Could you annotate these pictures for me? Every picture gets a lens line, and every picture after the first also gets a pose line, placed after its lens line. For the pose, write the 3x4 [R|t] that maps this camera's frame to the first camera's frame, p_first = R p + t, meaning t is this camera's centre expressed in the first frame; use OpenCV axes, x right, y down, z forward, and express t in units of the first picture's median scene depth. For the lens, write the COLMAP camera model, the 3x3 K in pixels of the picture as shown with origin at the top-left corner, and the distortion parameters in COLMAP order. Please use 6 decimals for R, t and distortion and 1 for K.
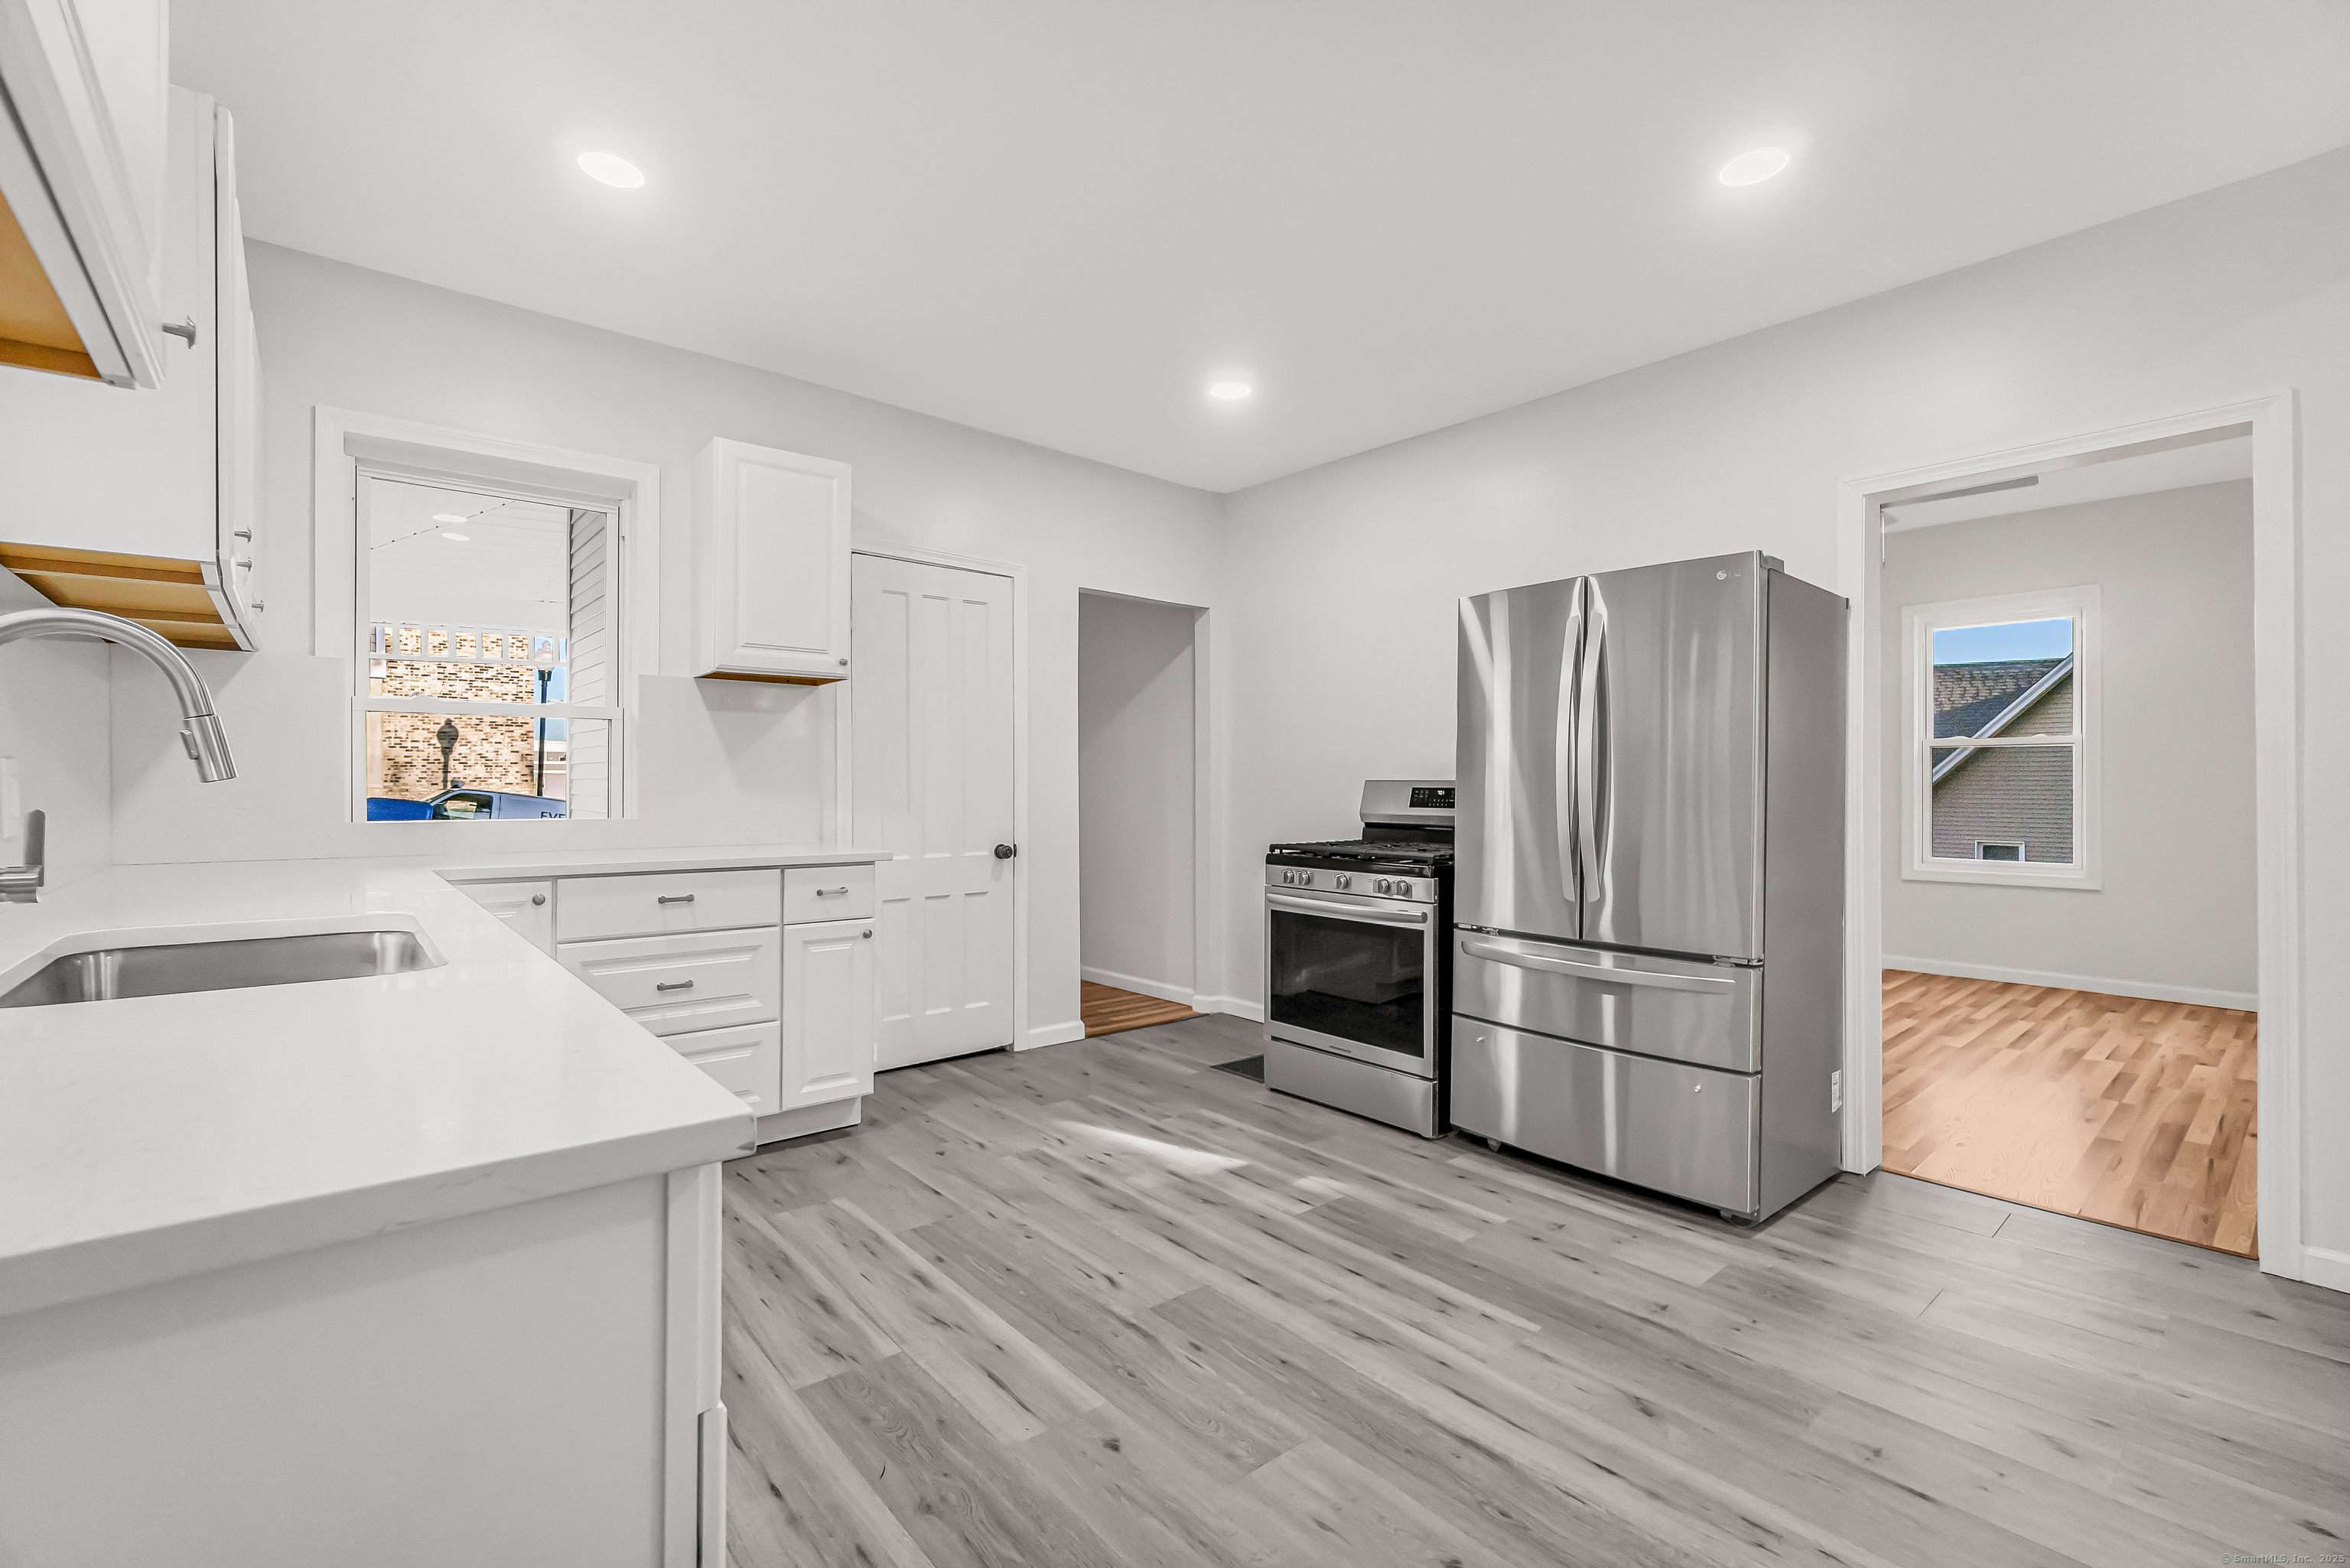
lens RADIAL K [[1014.5, 0, 1162.2], [0, 1014.5, 784.0], [0, 0, 1]] dist [-0.002412, 0.000371]
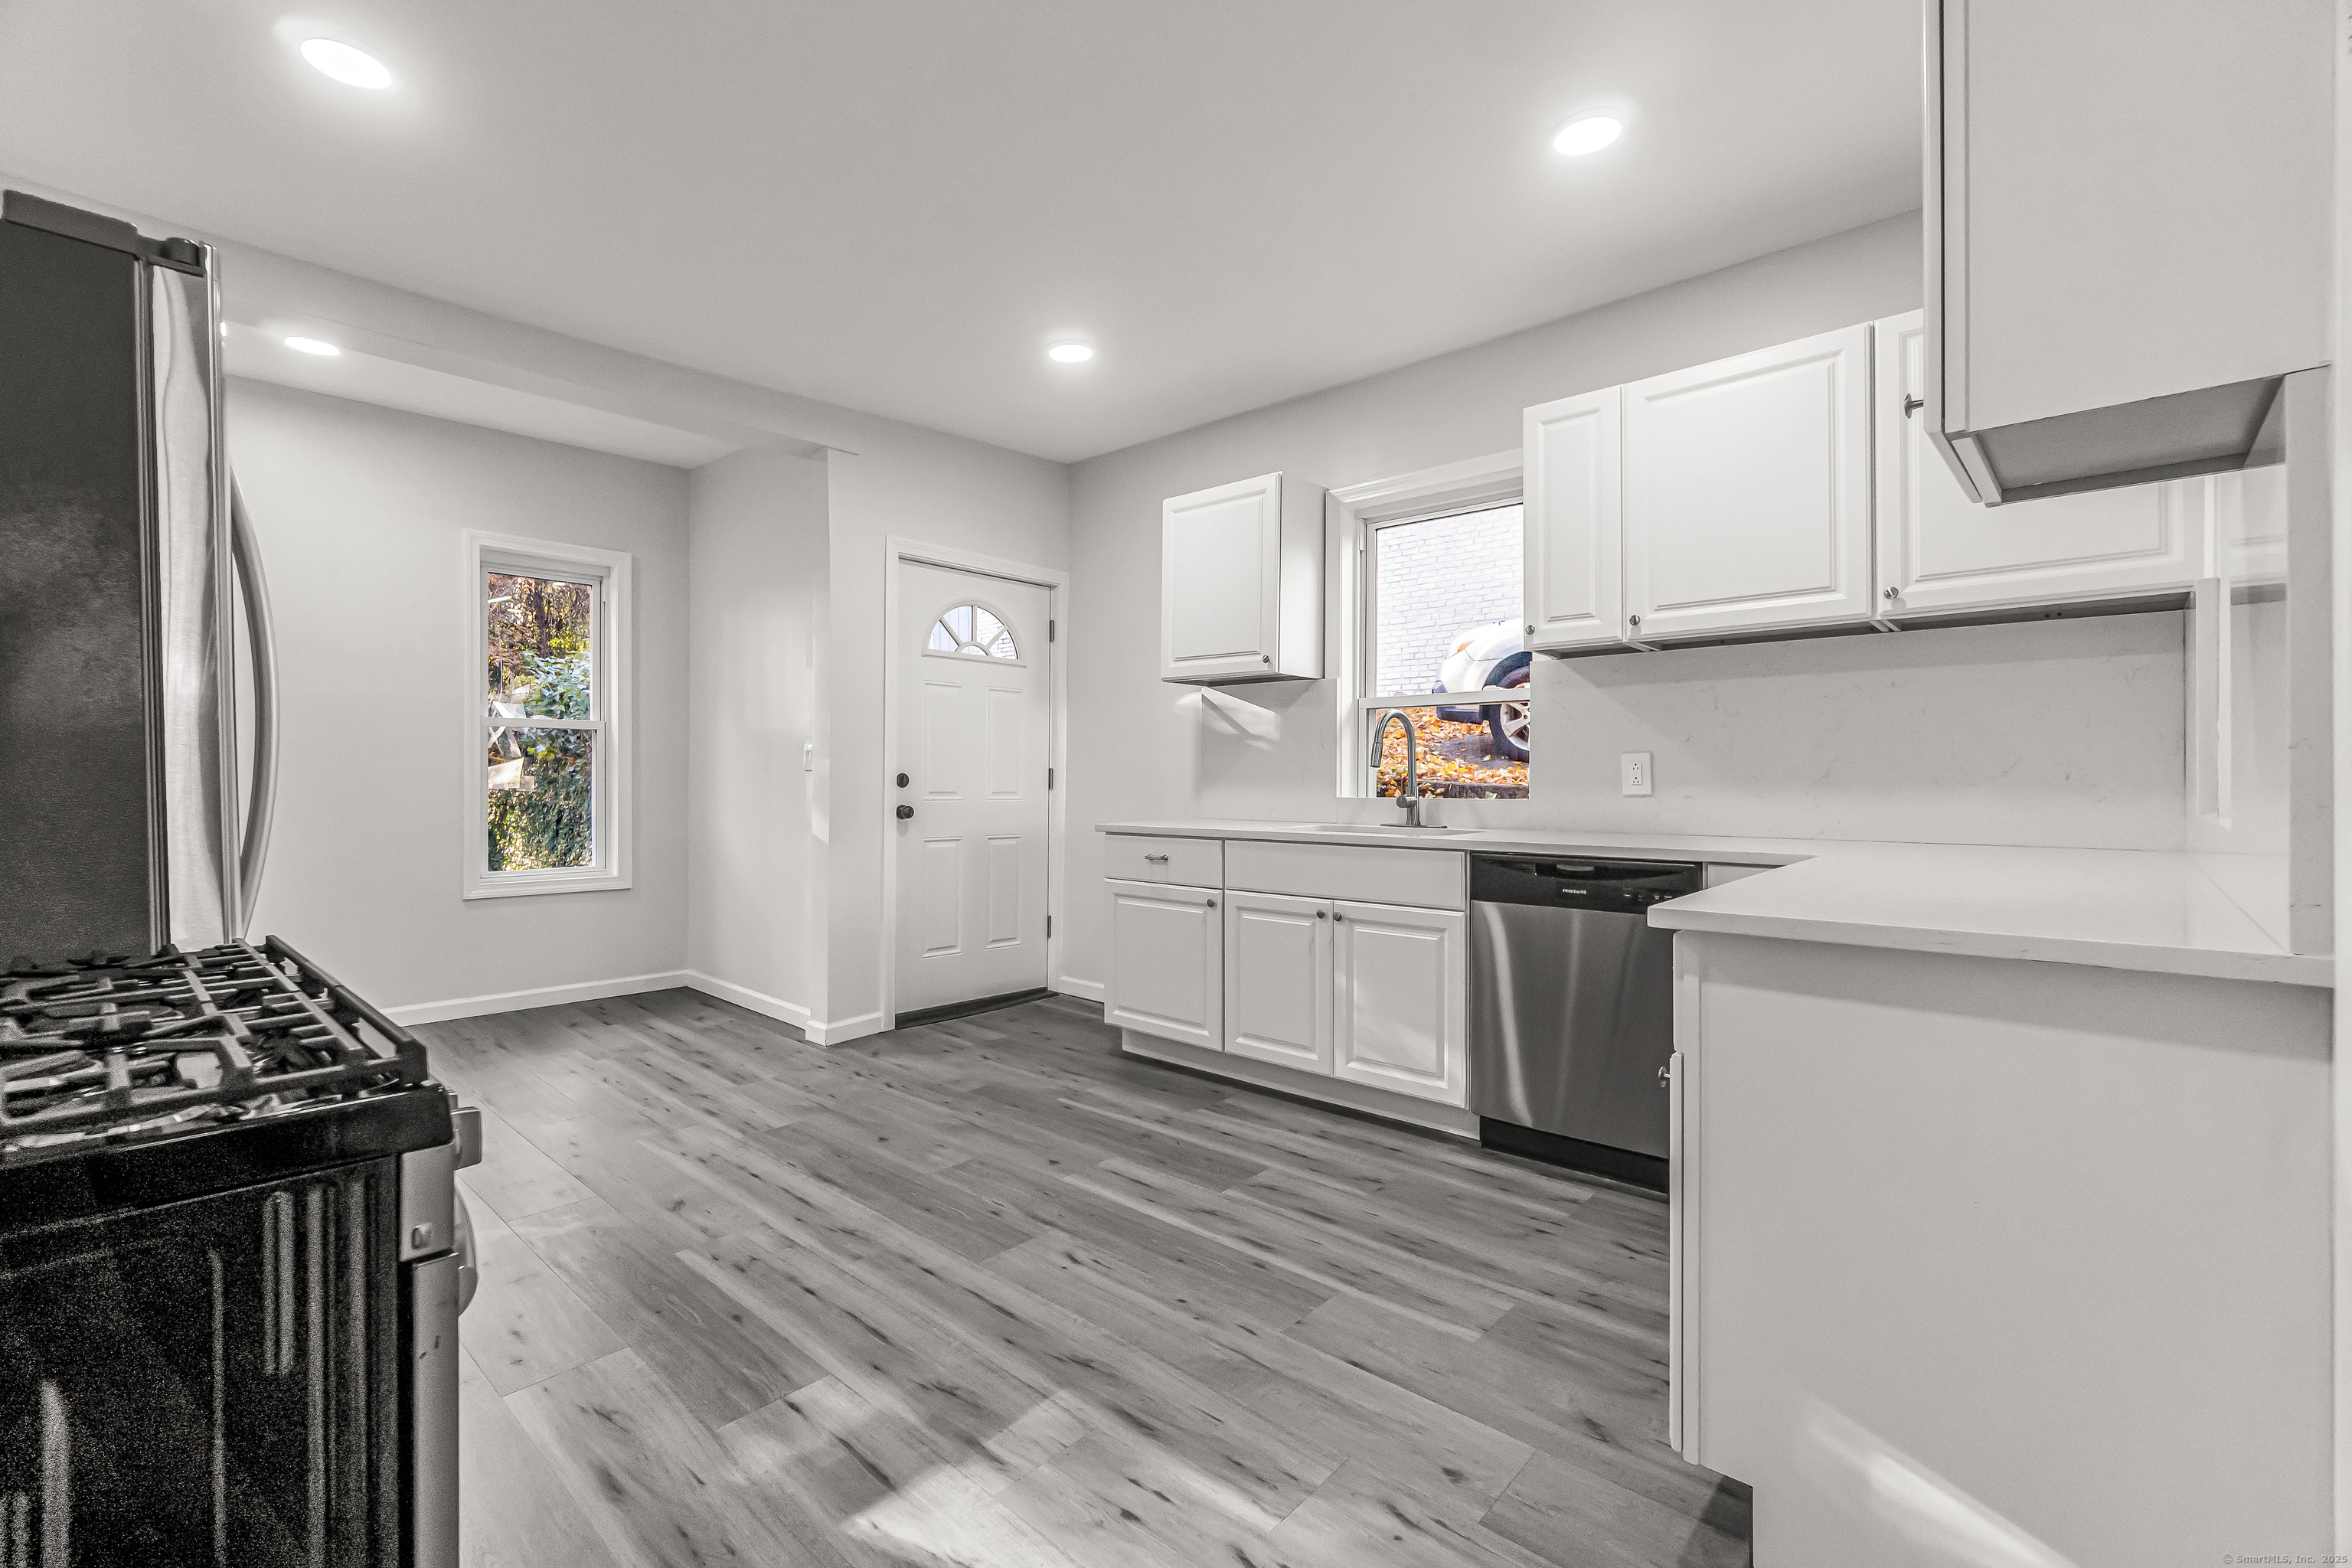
lens RADIAL K [[1015.4, 0, 1163.2], [0, 1015.4, 784.0], [0, 0, 1]] dist [-0.002412, 0.000371]
pose [[-0.991814, -0.001456, -0.127682, -0.010215], [-0.001725, 0.999997, 0.001992, 0.020574], [0.127678, 0.002196, -0.991813, 1.965870]]
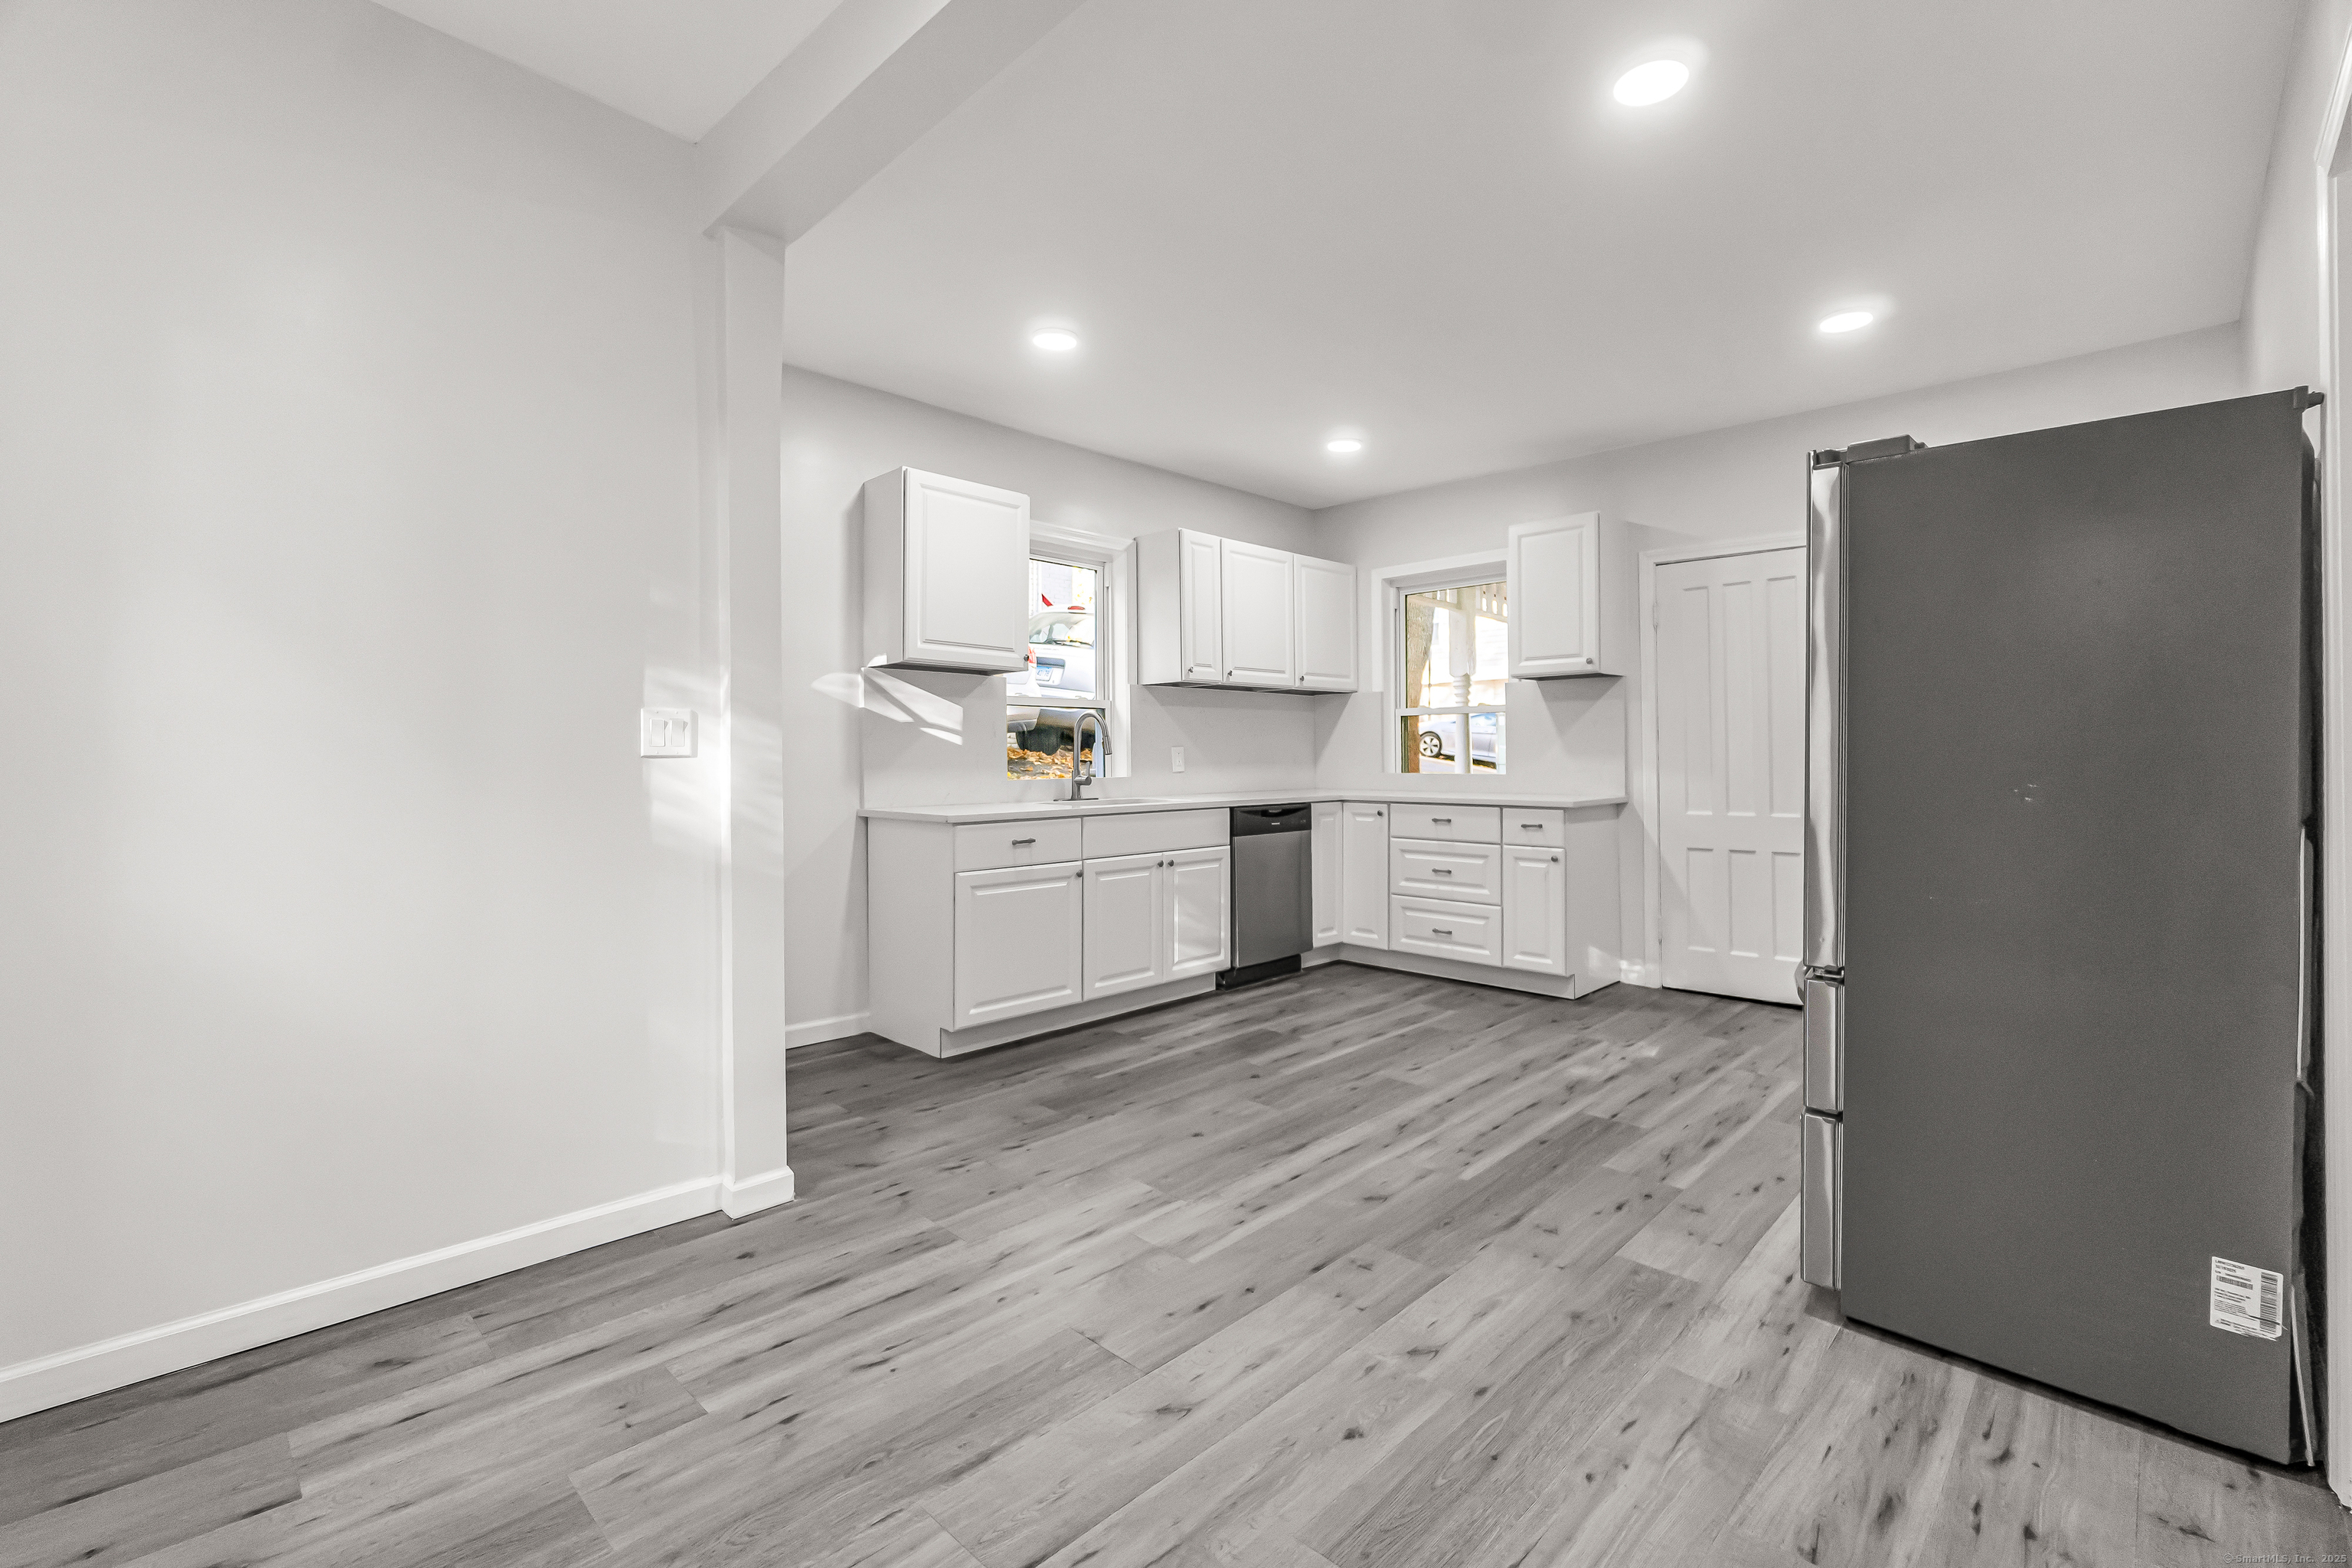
lens RADIAL K [[1021.4, 0, 1171.8], [0, 1021.4, 752.8], [0, 0, 1]] dist [-0.000899, 0.000217]
pose [[0.095630, -0.006815, -0.995394, 1.462883], [0.008284, 0.999947, -0.006050, 0.008064], [0.995382, -0.007668, 0.095681, 0.470309]]
